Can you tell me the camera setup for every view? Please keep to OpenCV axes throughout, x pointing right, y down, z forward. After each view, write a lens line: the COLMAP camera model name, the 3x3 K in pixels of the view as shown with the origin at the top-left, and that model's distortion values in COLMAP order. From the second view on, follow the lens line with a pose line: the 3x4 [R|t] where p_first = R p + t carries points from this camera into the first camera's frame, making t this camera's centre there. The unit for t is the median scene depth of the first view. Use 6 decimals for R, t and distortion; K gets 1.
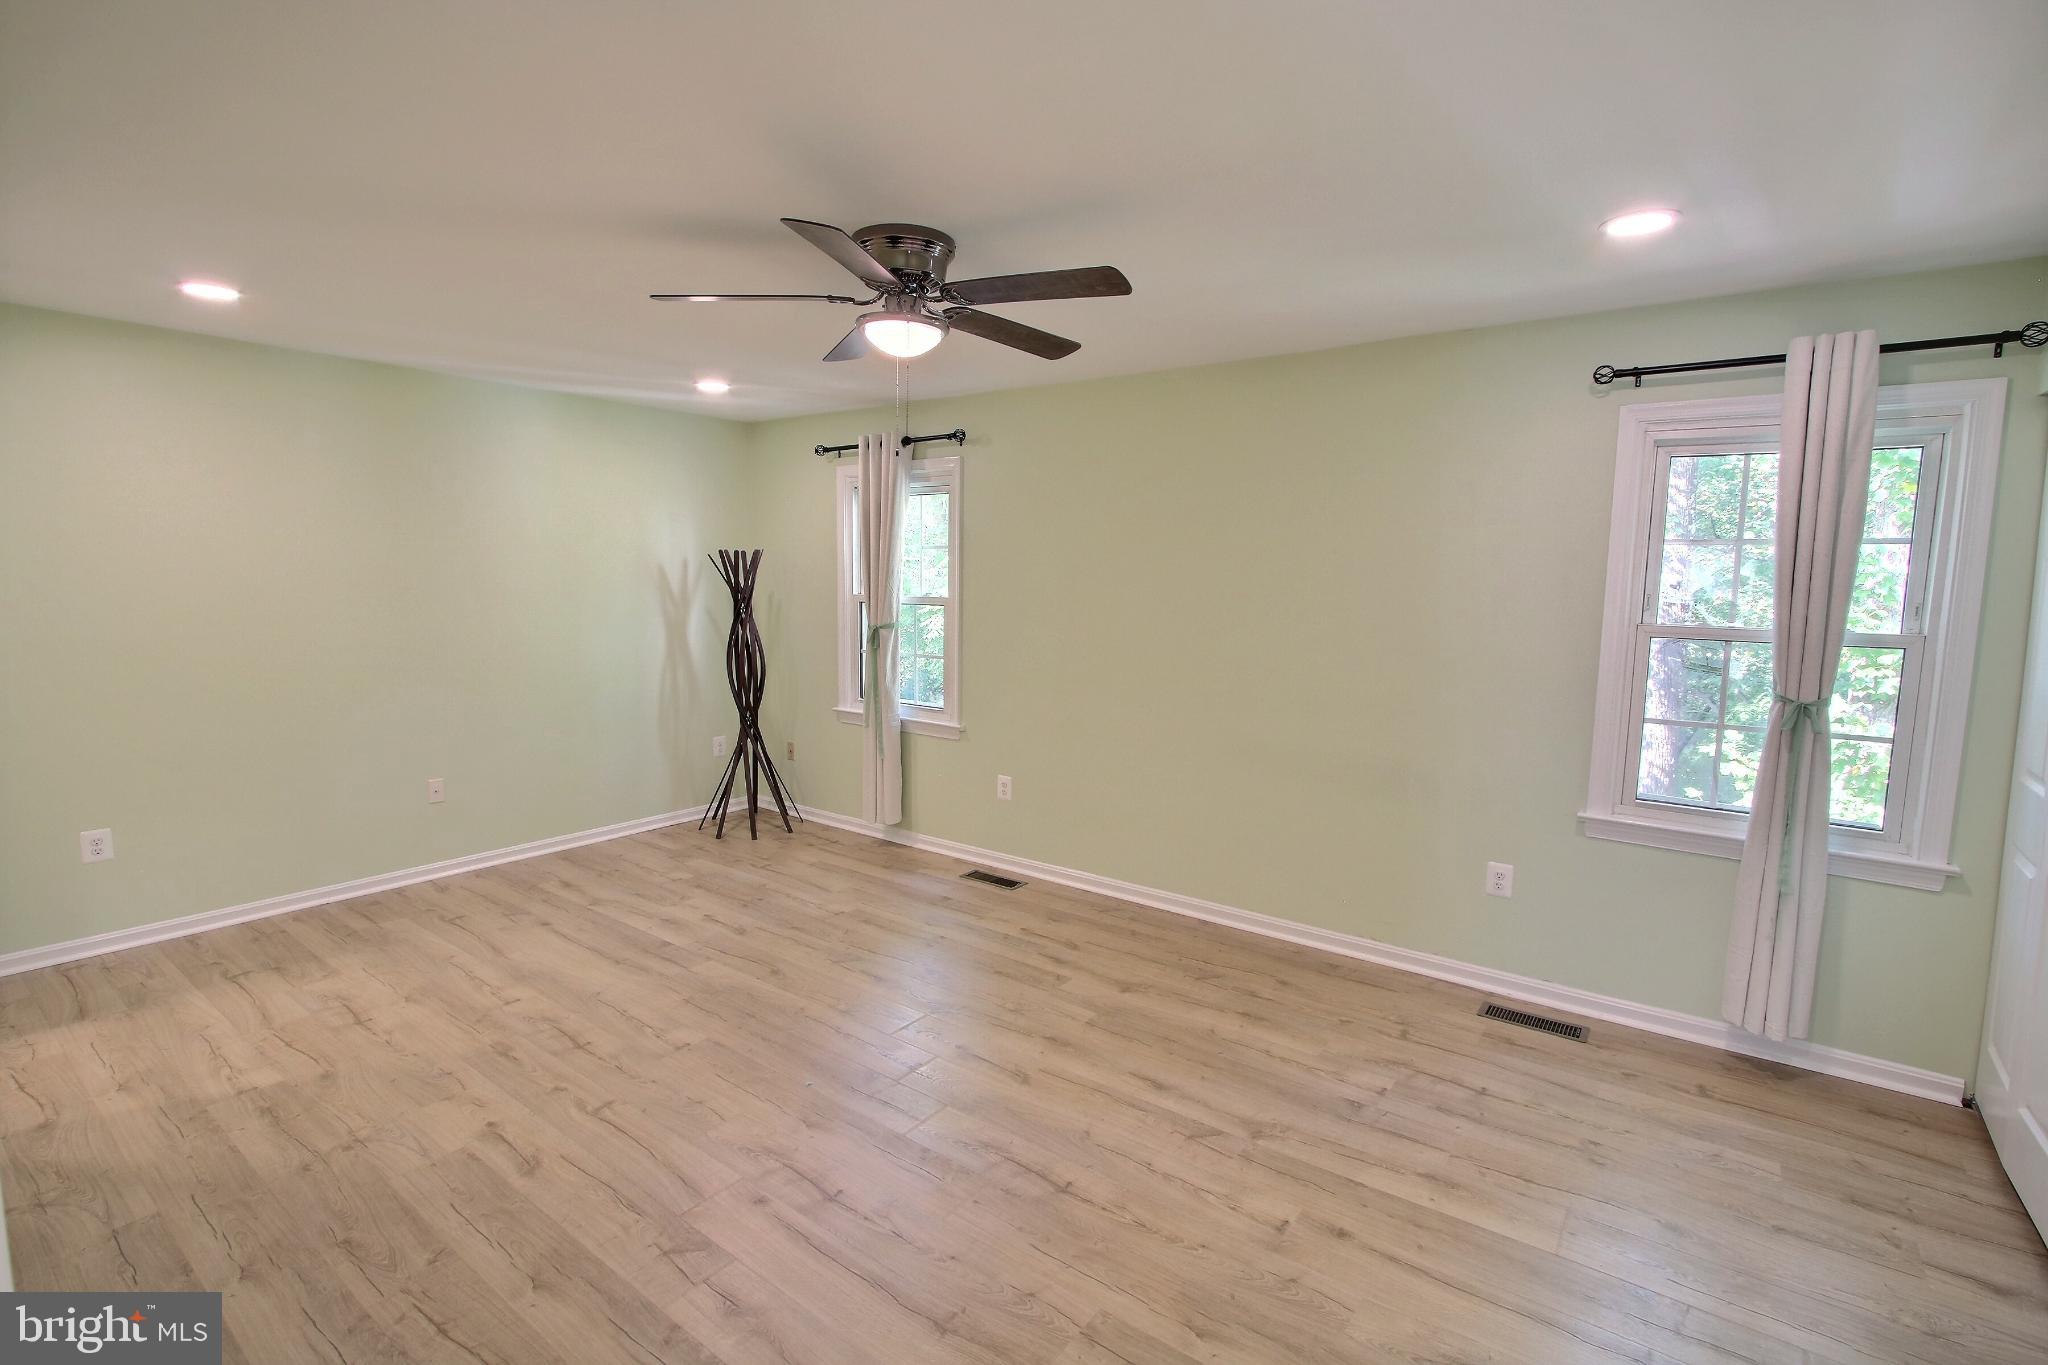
lens RADIAL K [[941.0, 0, 1027.7], [0, 941.0, 682.3], [0, 0, 1]] dist [-0.016024, 0.001064]
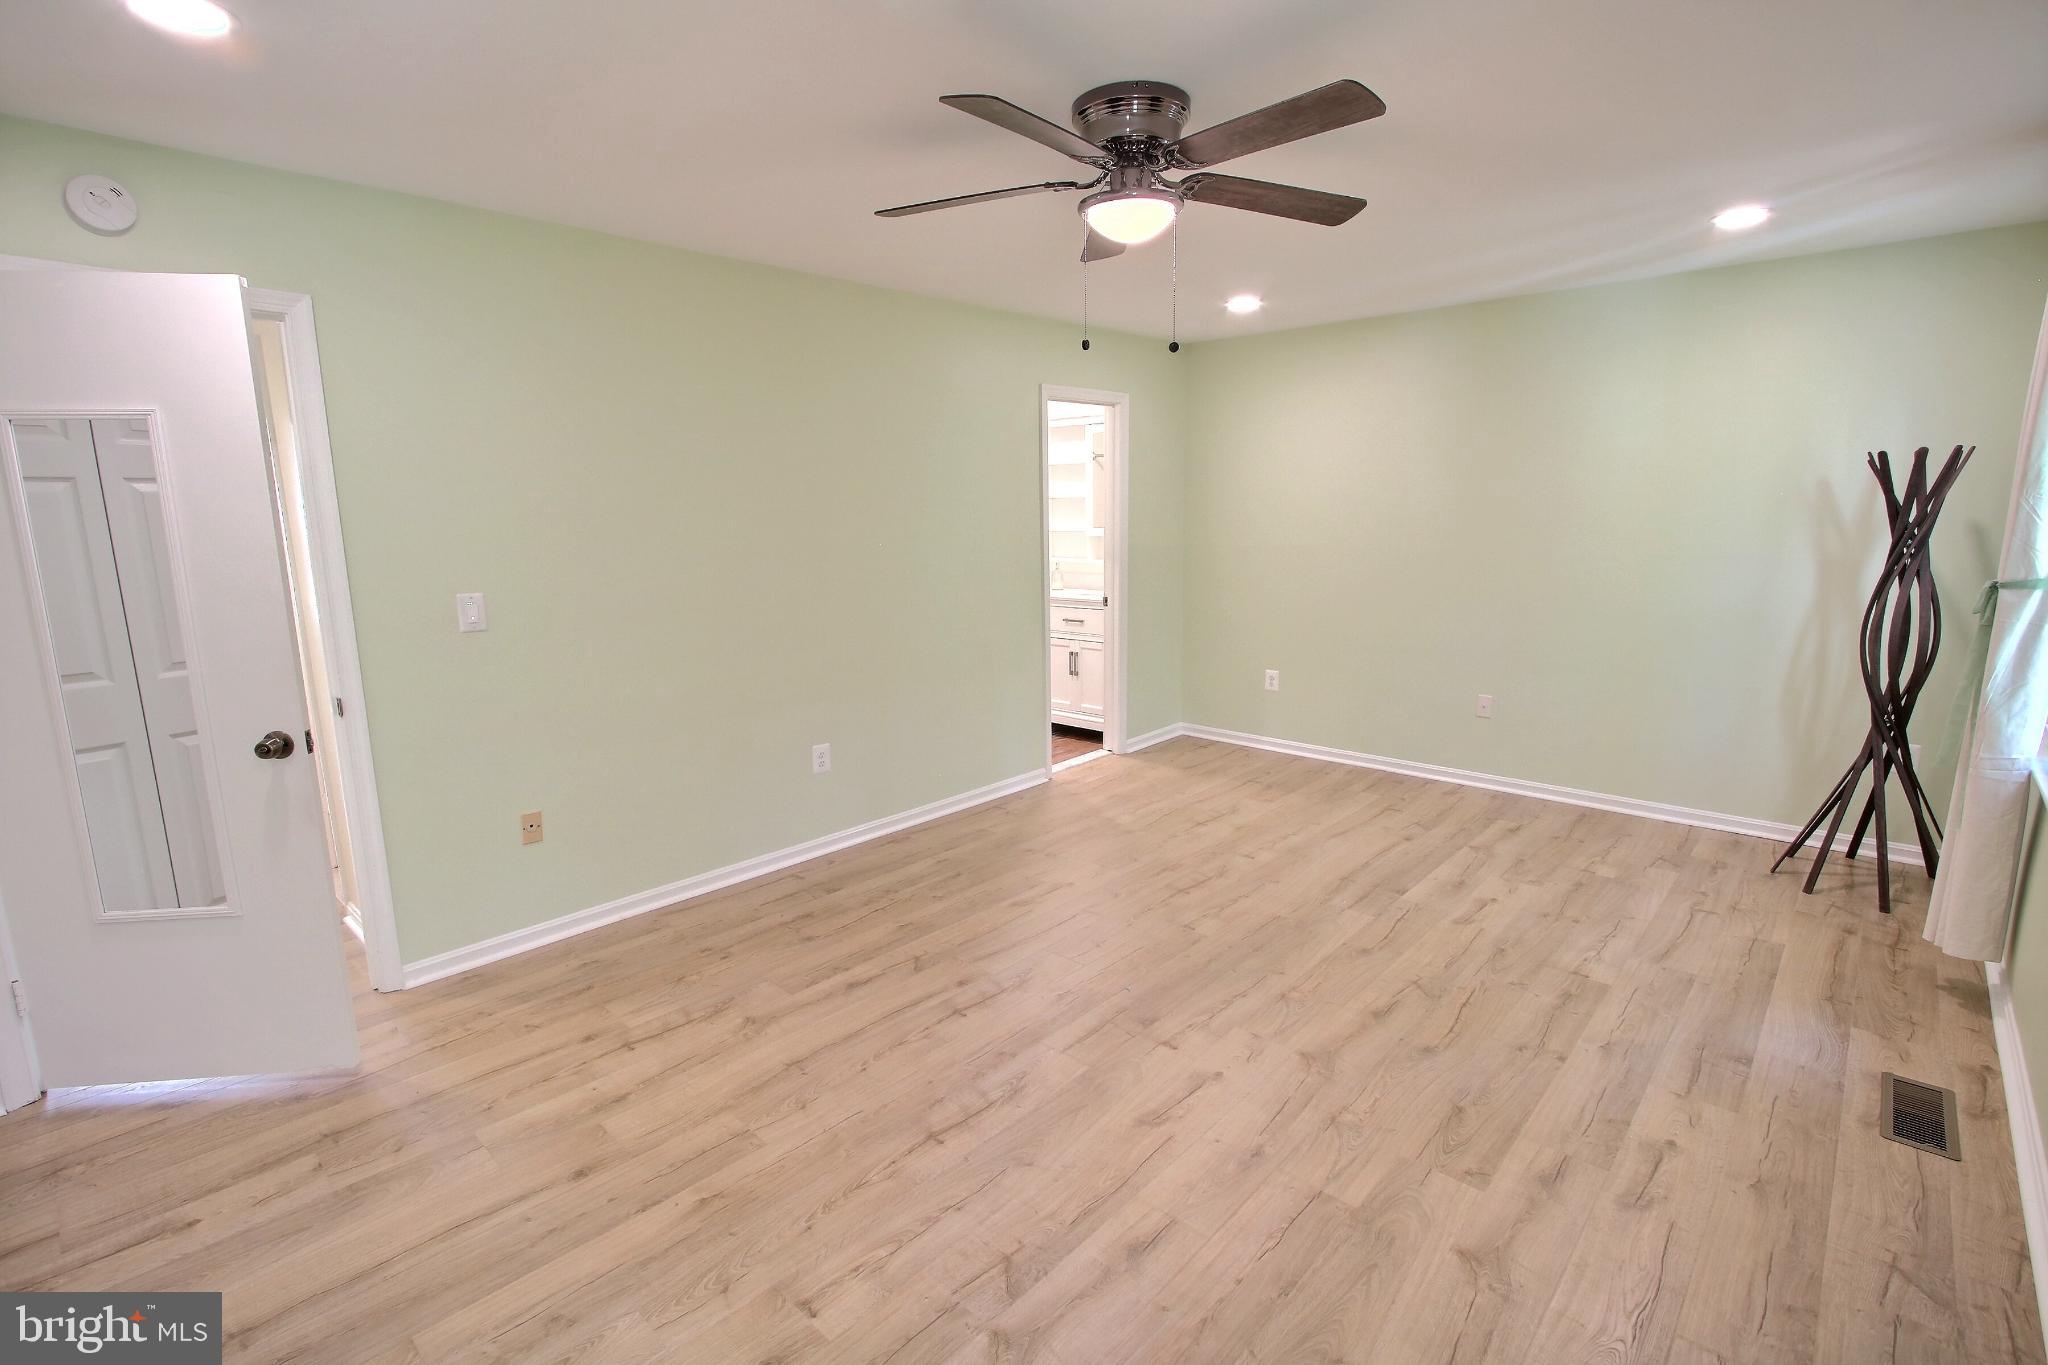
lens RADIAL K [[941.0, 0, 1027.7], [0, 941.0, 682.3], [0, 0, 1]] dist [-0.016024, 0.001064]
pose [[-0.109212, 0.169088, -0.979531, 0.637072], [-0.098021, 0.978791, 0.179889, -0.070279], [0.989174, 0.115661, -0.090322, 0.807648]]
